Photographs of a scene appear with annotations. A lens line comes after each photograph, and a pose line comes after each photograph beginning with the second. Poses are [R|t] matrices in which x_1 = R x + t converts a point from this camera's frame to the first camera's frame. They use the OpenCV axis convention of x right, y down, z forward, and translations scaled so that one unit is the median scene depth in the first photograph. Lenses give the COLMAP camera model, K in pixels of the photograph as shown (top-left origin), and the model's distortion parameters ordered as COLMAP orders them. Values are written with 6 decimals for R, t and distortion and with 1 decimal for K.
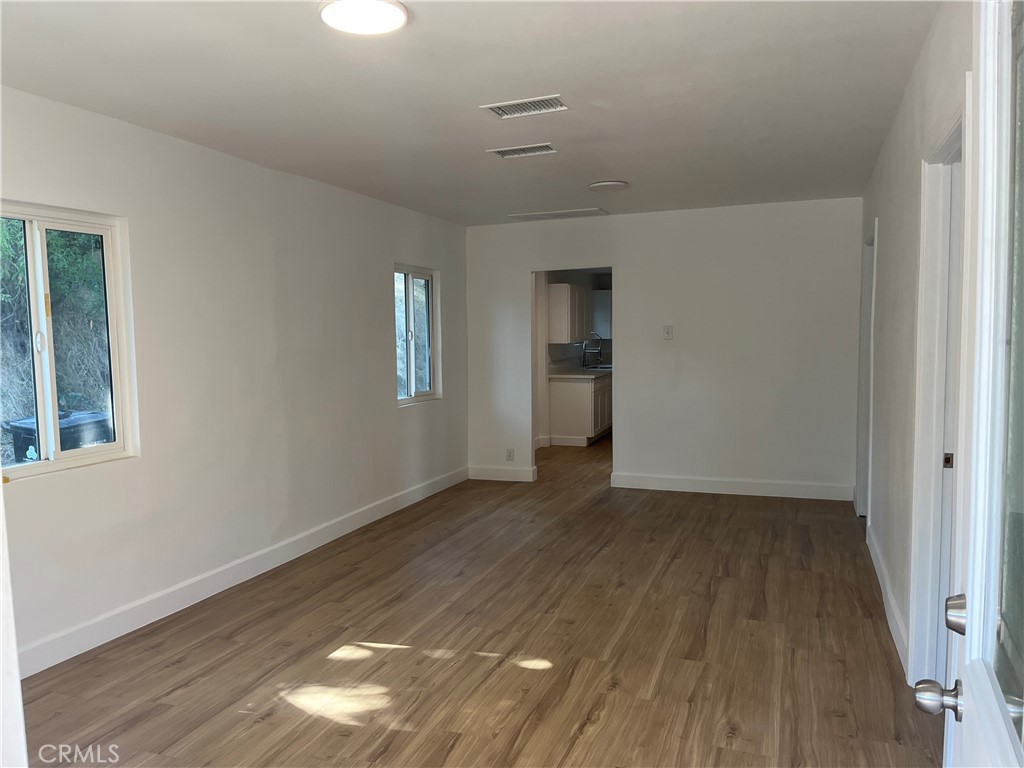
lens RADIAL K [[780.6, 0, 512.0], [0, 780.6, 384.0], [0, 0, 1]] dist [0.035468, -0.003377]
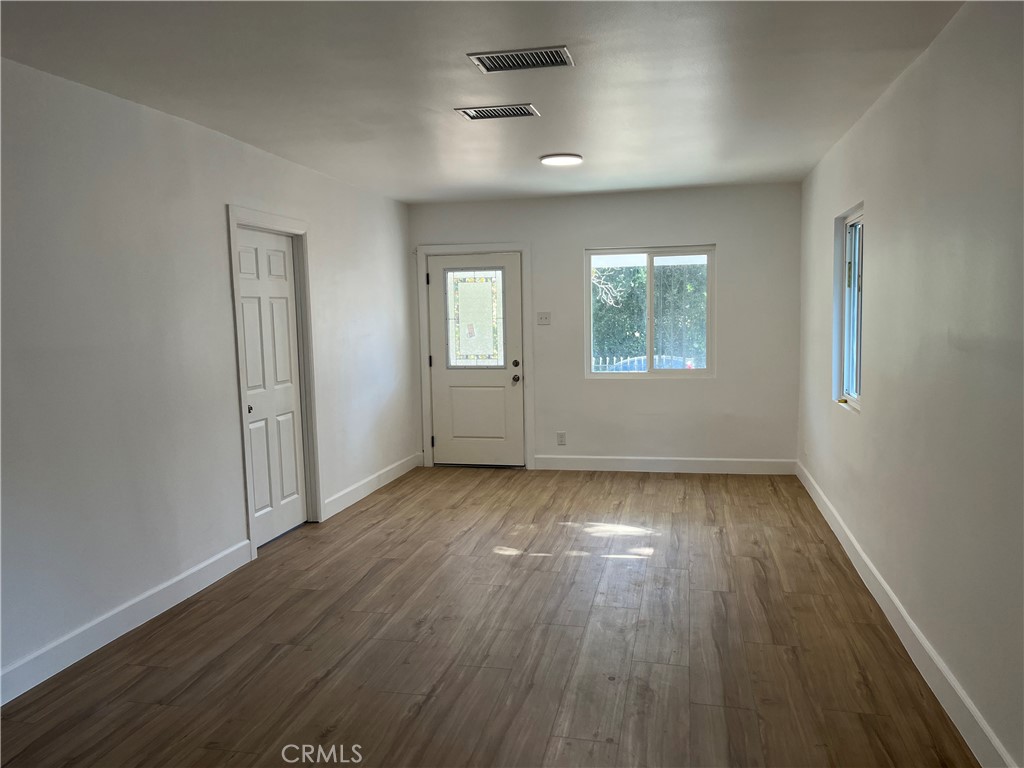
lens RADIAL K [[780.6, 0, 512.0], [0, 780.6, 384.0], [0, 0, 1]] dist [0.035468, -0.003377]
pose [[-0.990774, 0.052276, -0.125038, 0.151865], [0.031283, 0.985913, 0.164306, -0.155817], [0.131866, 0.158878, -0.978452, 2.074266]]
